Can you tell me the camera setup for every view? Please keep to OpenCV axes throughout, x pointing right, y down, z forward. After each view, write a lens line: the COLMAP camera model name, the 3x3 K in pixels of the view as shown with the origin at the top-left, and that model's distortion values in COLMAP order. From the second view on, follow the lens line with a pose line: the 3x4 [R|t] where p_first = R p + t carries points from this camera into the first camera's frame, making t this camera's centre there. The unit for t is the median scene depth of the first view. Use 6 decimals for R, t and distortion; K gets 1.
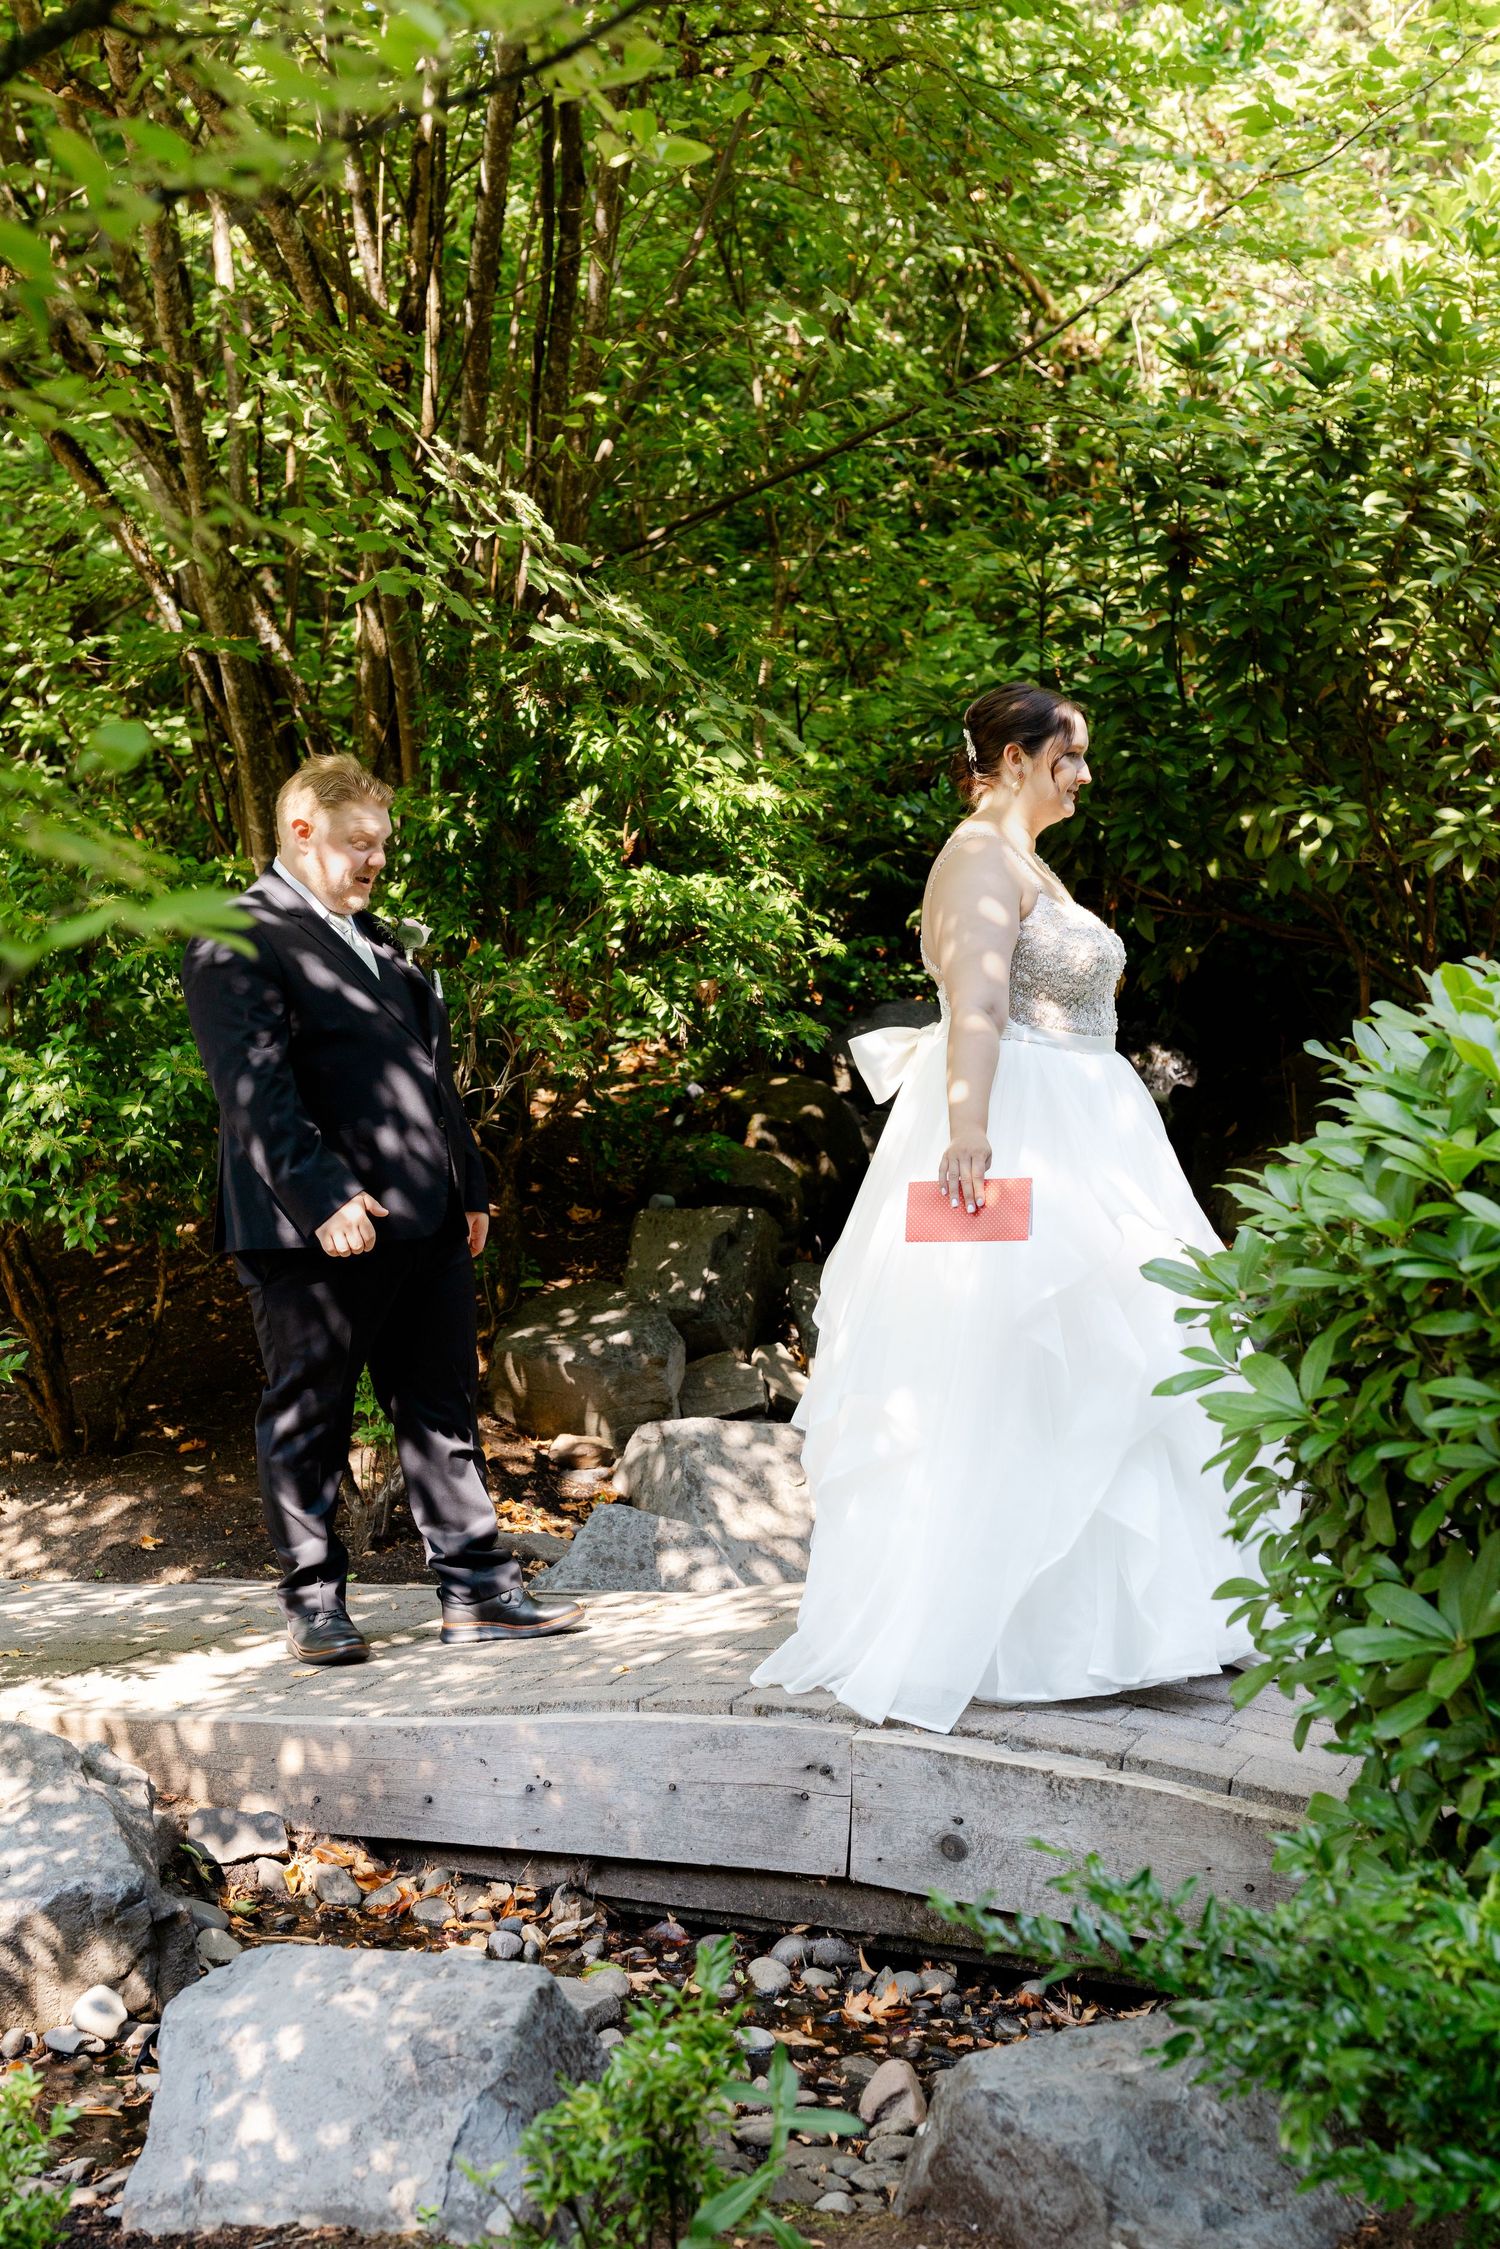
lens RADIAL K [[2636.1, 0, 749.4], [0, 2636.1, 1199.7], [0, 0, 1]] dist [-0.001780, -0.009841]
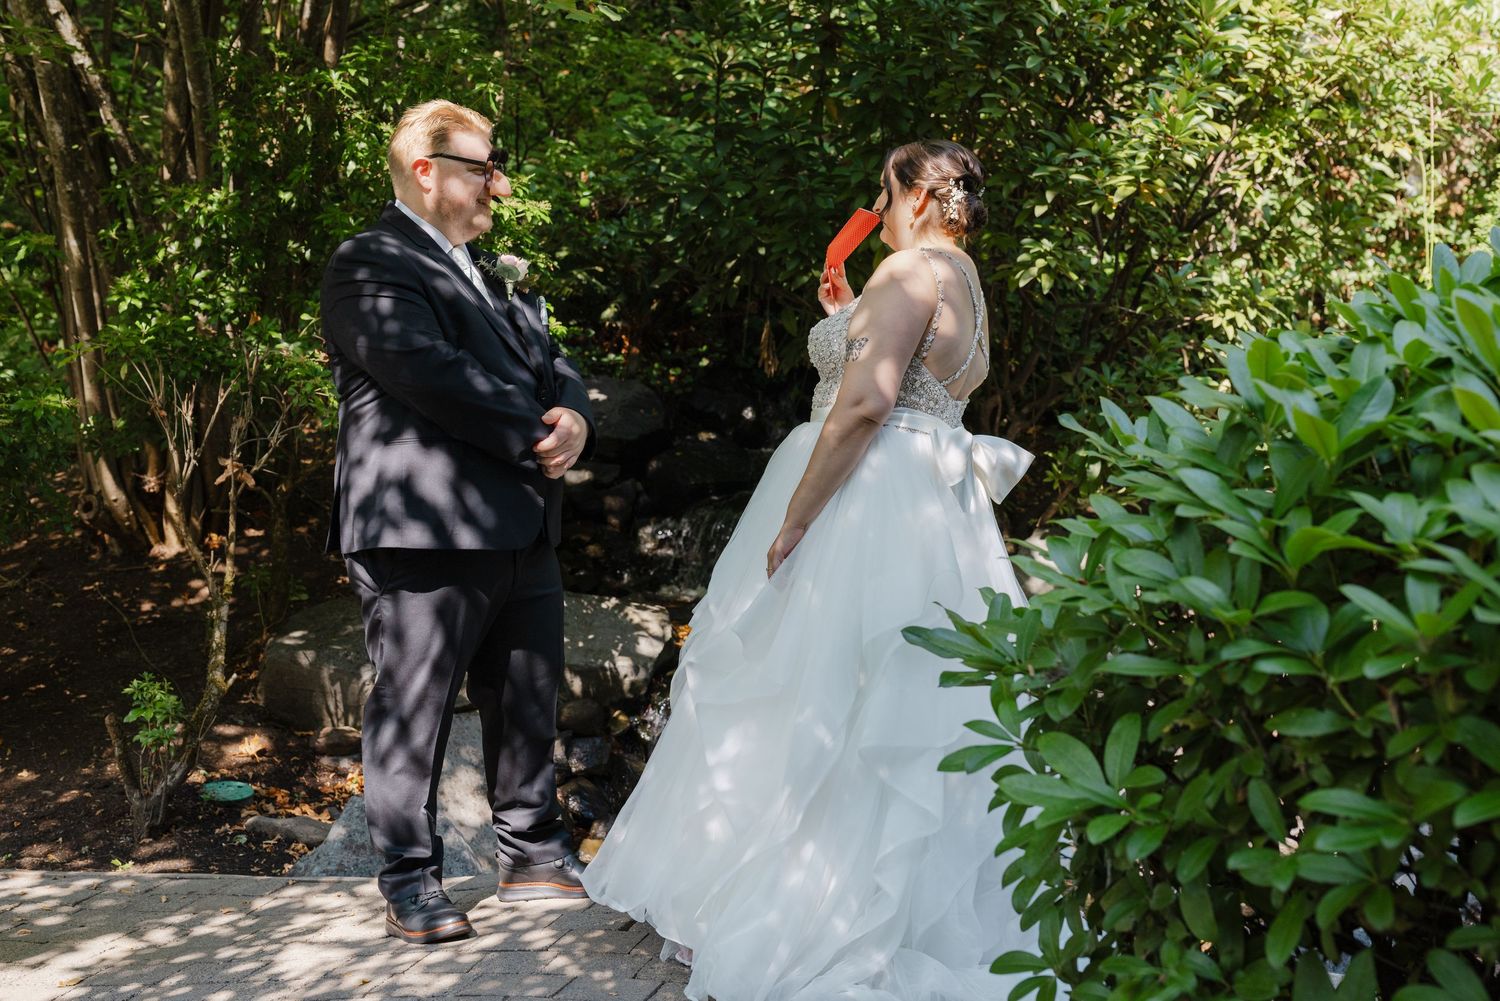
lens RADIAL K [[1758.2, 0, 803.4], [0, 1758.2, 458.2], [0, 0, 1]] dist [-0.001780, -0.009841]
pose [[0.981144, 0.017940, 0.192443, -0.018624], [-0.011772, 0.999381, -0.033149, -0.014467], [-0.192919, 0.030259, 0.980748, 0.258207]]
